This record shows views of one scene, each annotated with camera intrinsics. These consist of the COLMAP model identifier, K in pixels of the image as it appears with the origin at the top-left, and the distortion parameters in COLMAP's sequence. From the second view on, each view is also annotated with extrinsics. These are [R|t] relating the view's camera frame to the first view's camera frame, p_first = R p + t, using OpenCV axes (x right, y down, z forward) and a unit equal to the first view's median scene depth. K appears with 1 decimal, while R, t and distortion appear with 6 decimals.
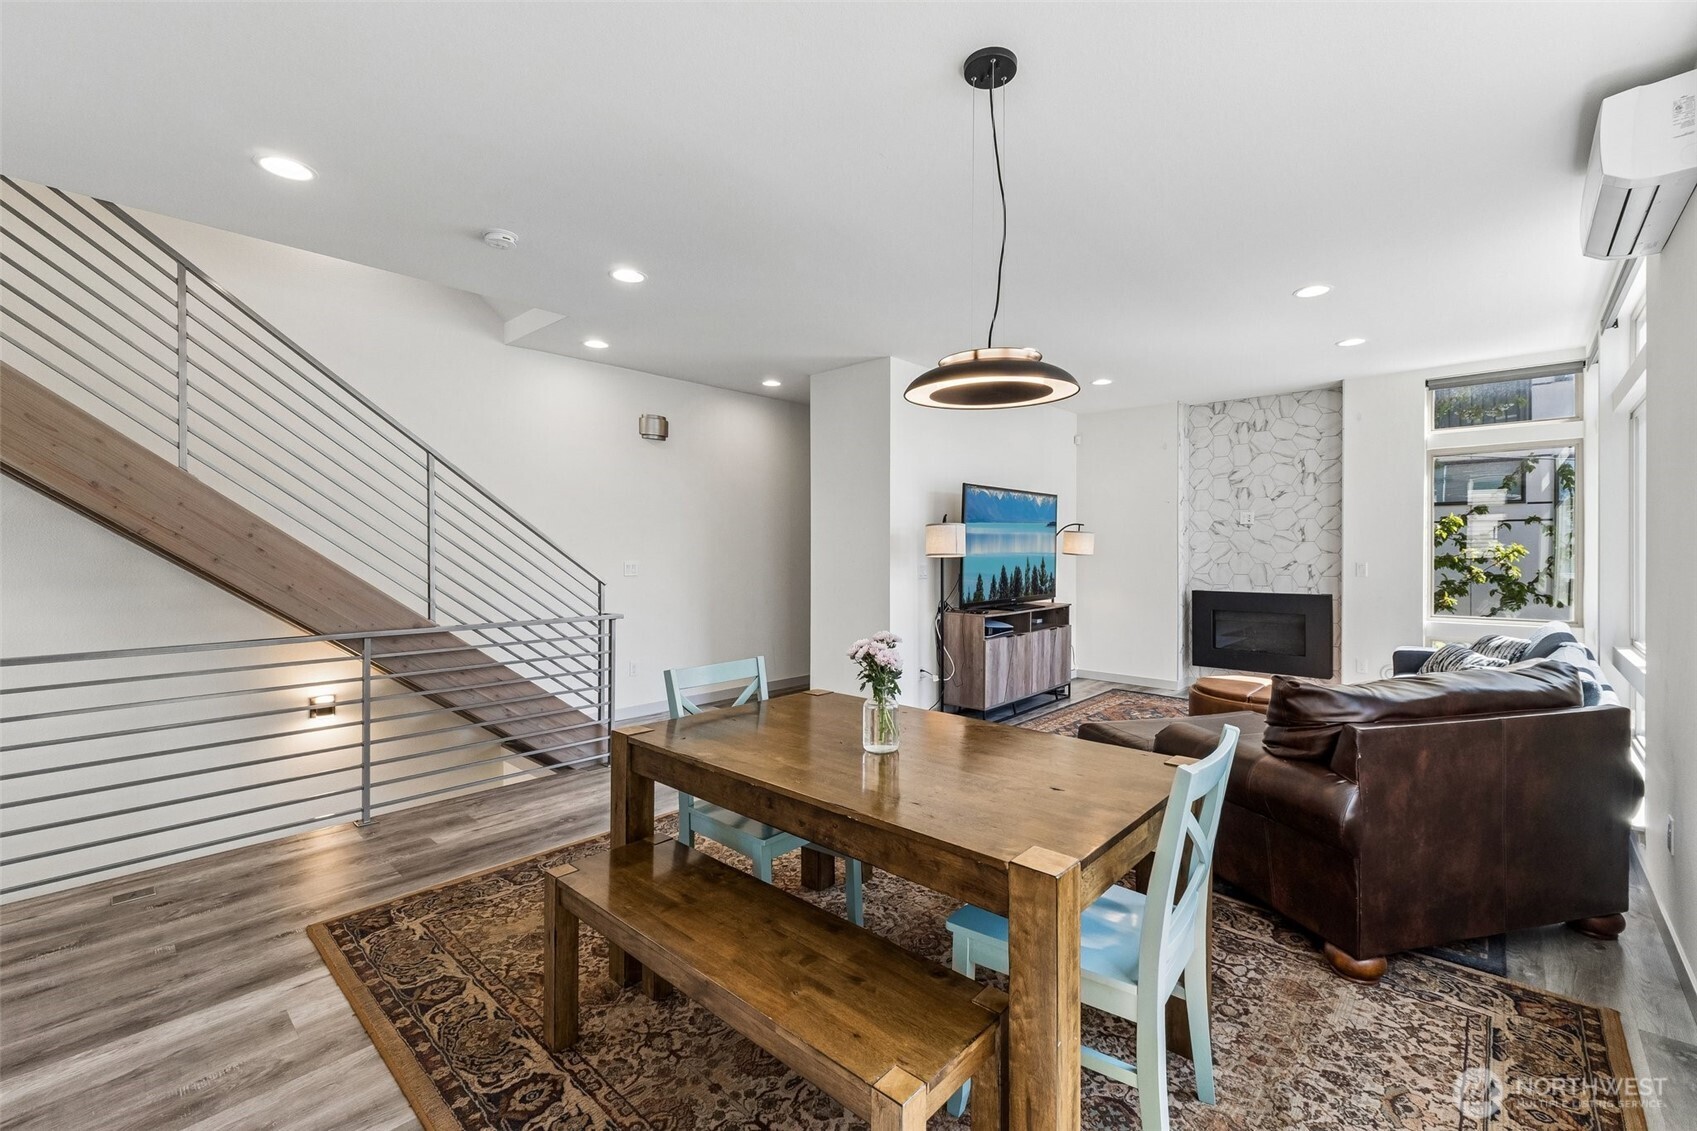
lens RADIAL K [[712.0, 0, 863.4], [0, 712.0, 550.9], [0, 0, 1]] dist [0.002532, -0.002293]
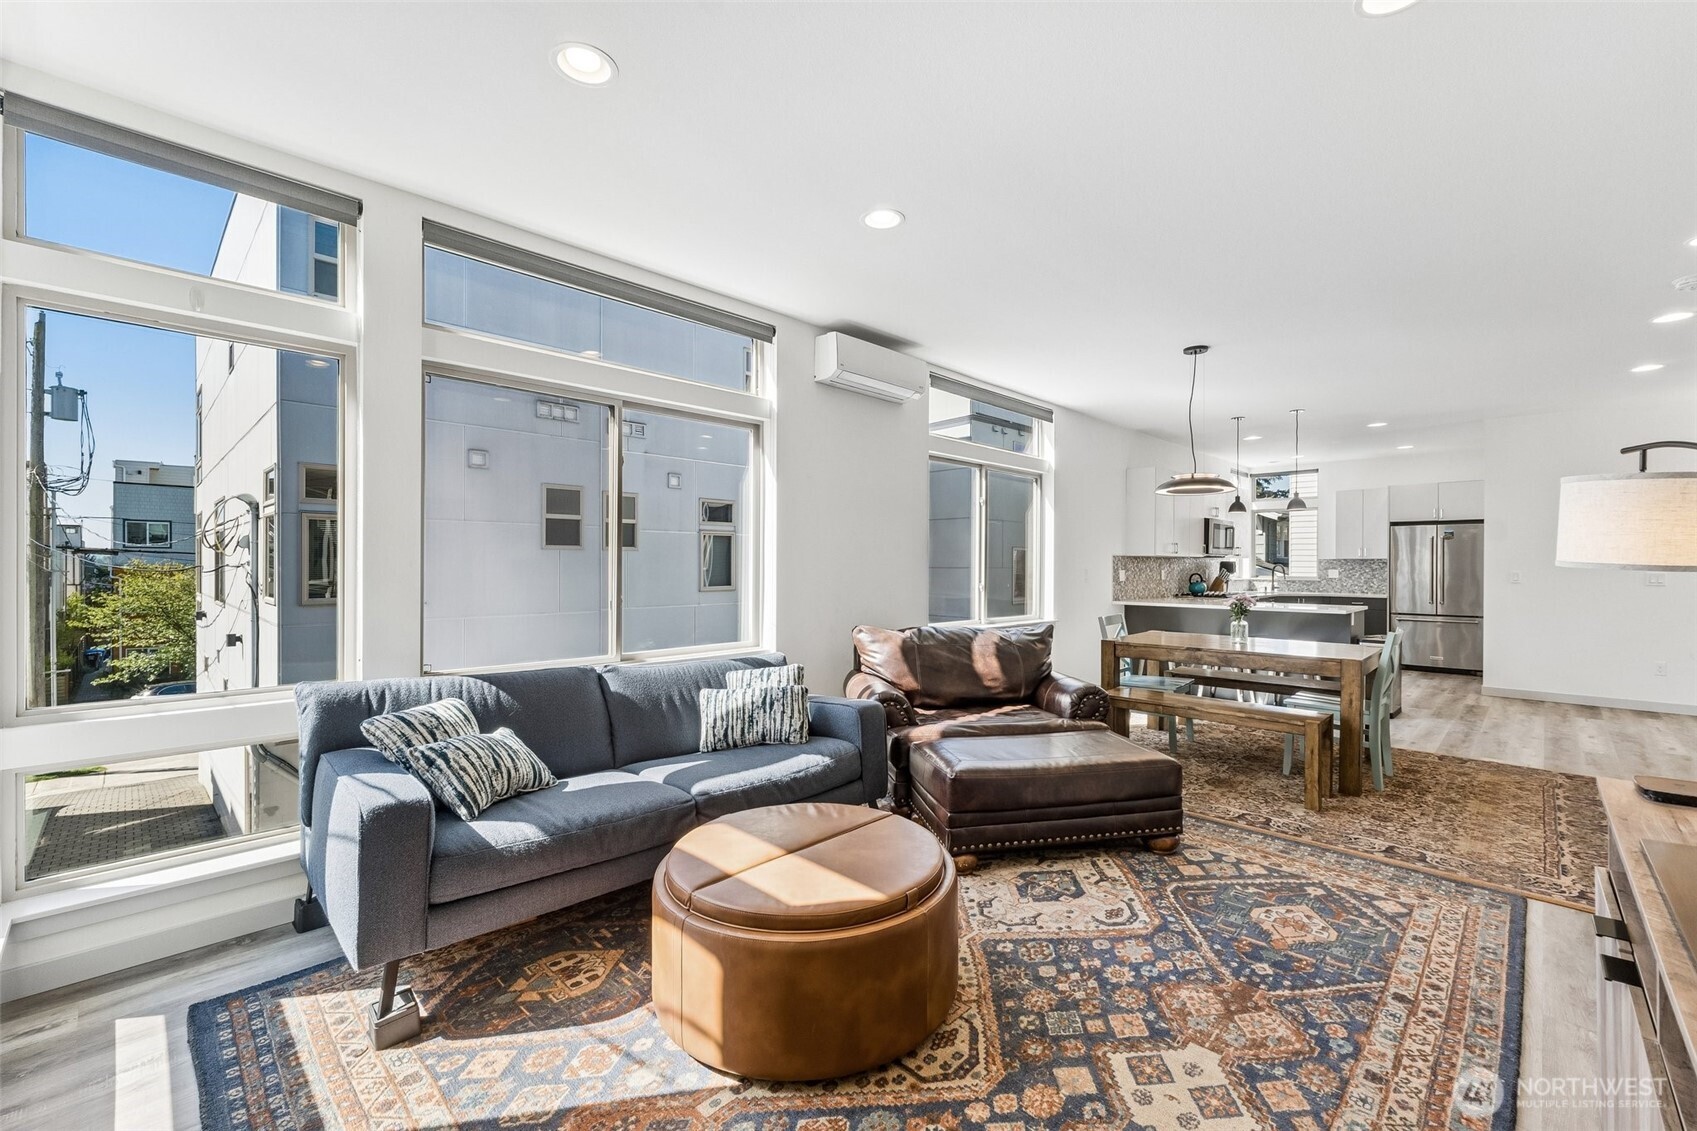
lens RADIAL K [[712.0, 0, 865.7], [0, 712.0, 564.1], [0, 0, 1]] dist [0.002532, -0.002293]
pose [[-0.999582, -0.003222, 0.028731, 0.407933], [-0.003226, 0.999995, -0.000094, 0.006548], [-0.028731, -0.000187, -0.999587, 1.158400]]
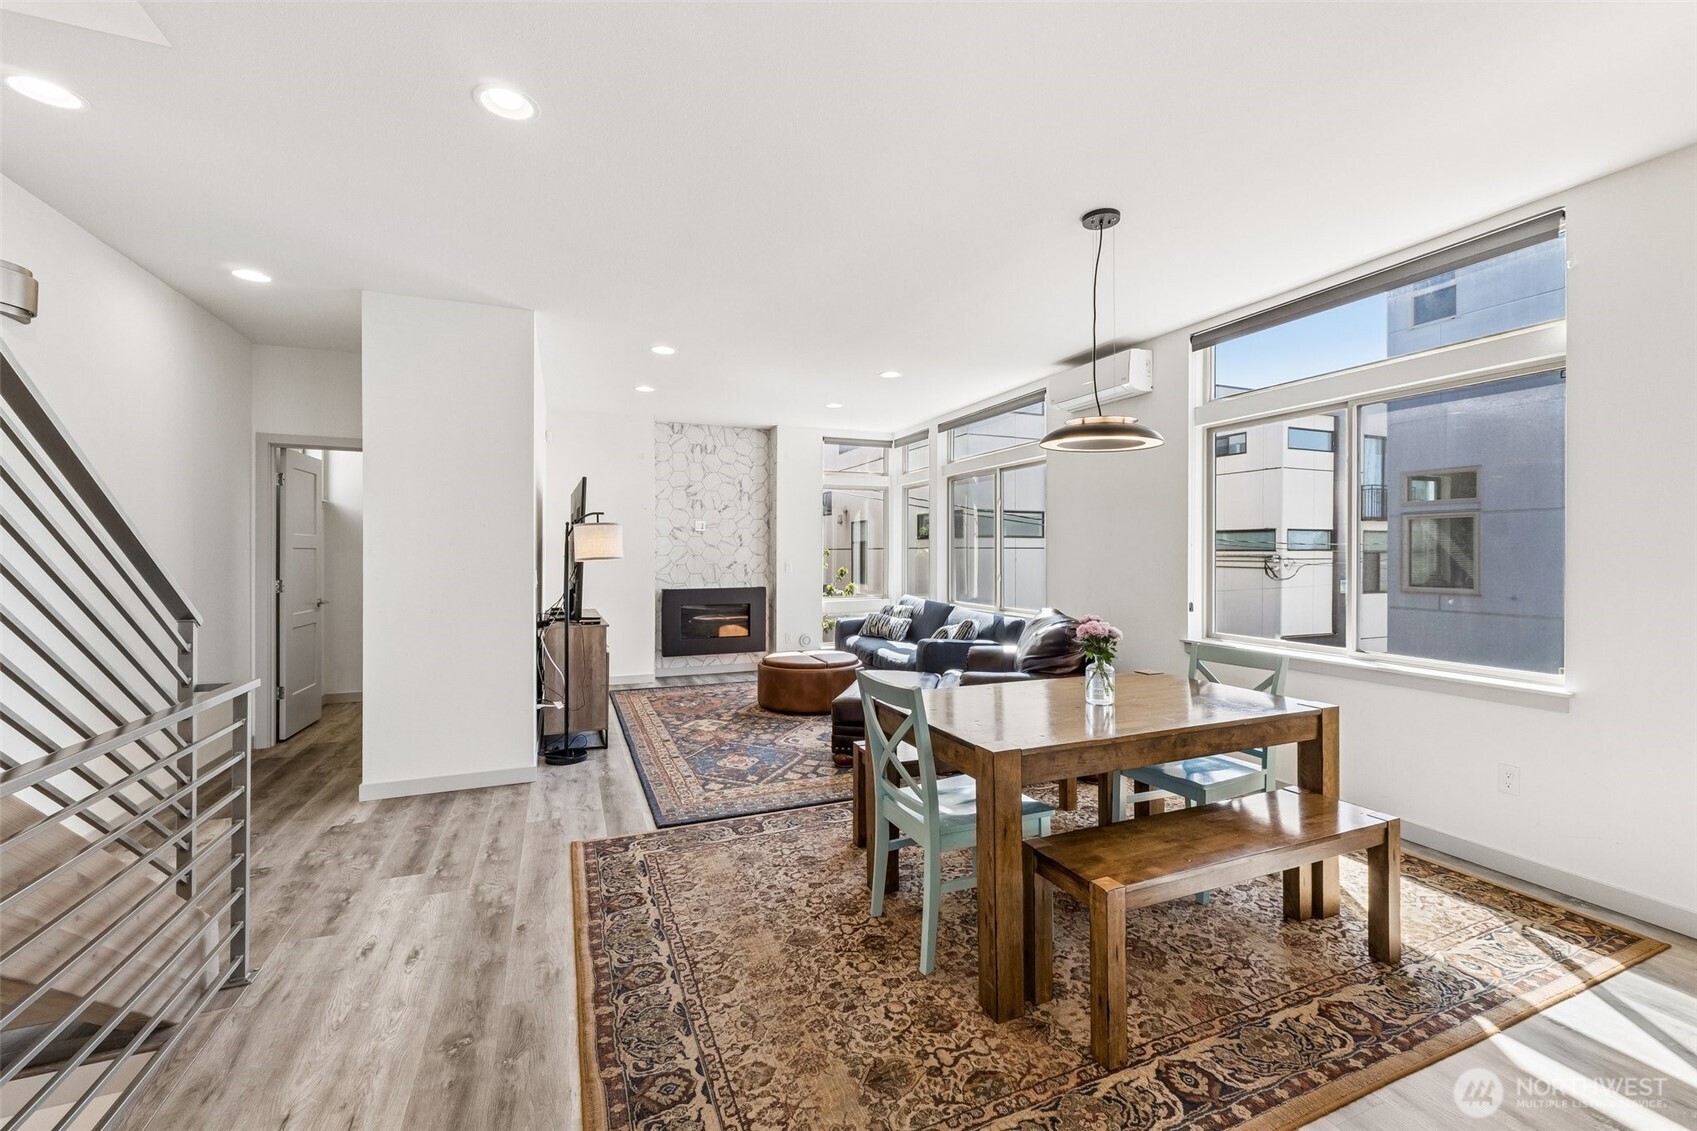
lens RADIAL K [[712.0, 0, 863.5], [0, 712.0, 545.0], [0, 0, 1]] dist [0.002532, -0.002293]
pose [[0.420929, 0.009185, 0.907047, -0.466197], [0.001186, 0.999942, -0.010676, -0.001072], [-0.907093, 0.005570, 0.420893, 0.285711]]
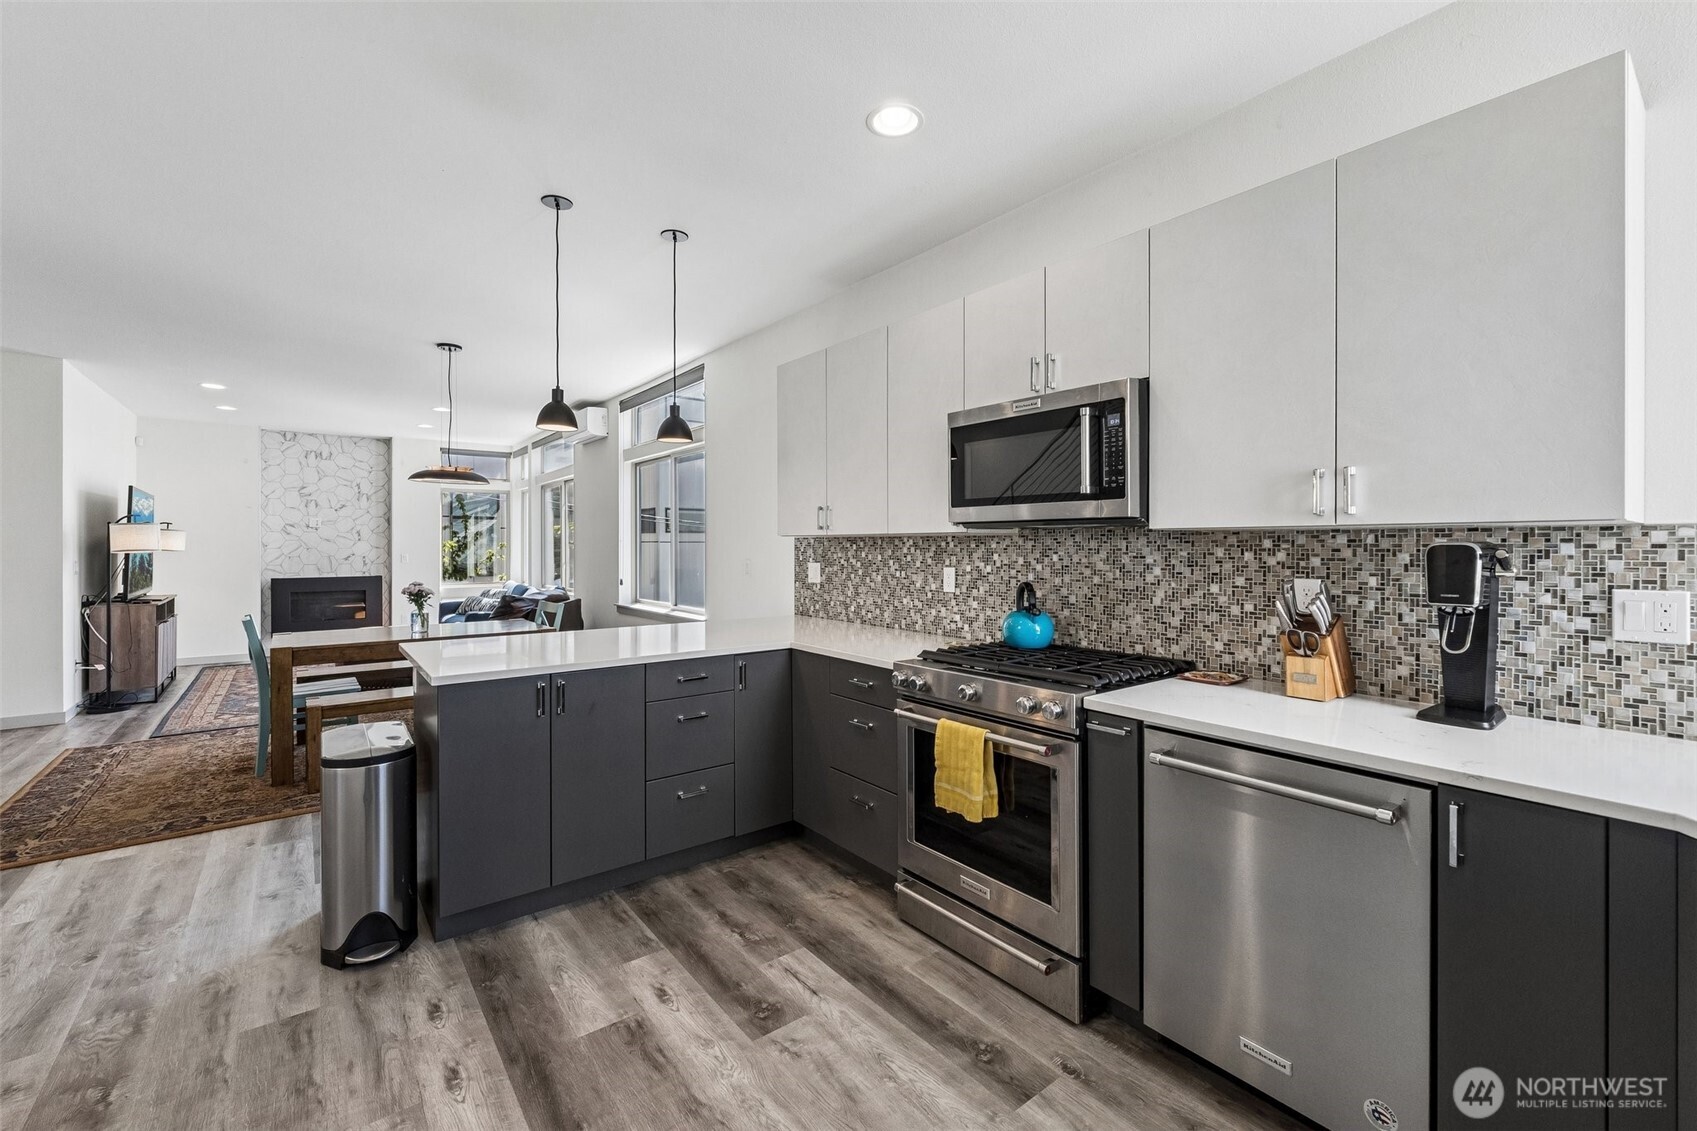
lens RADIAL K [[712.0, 0, 861.0], [0, 712.0, 554.3], [0, 0, 1]] dist [0.002532, -0.002293]
pose [[0.170332, -0.011683, 0.985318, -0.683839], [0.001006, 0.999931, 0.011682, -0.000684], [-0.985386, -0.000999, 0.170332, -0.275273]]
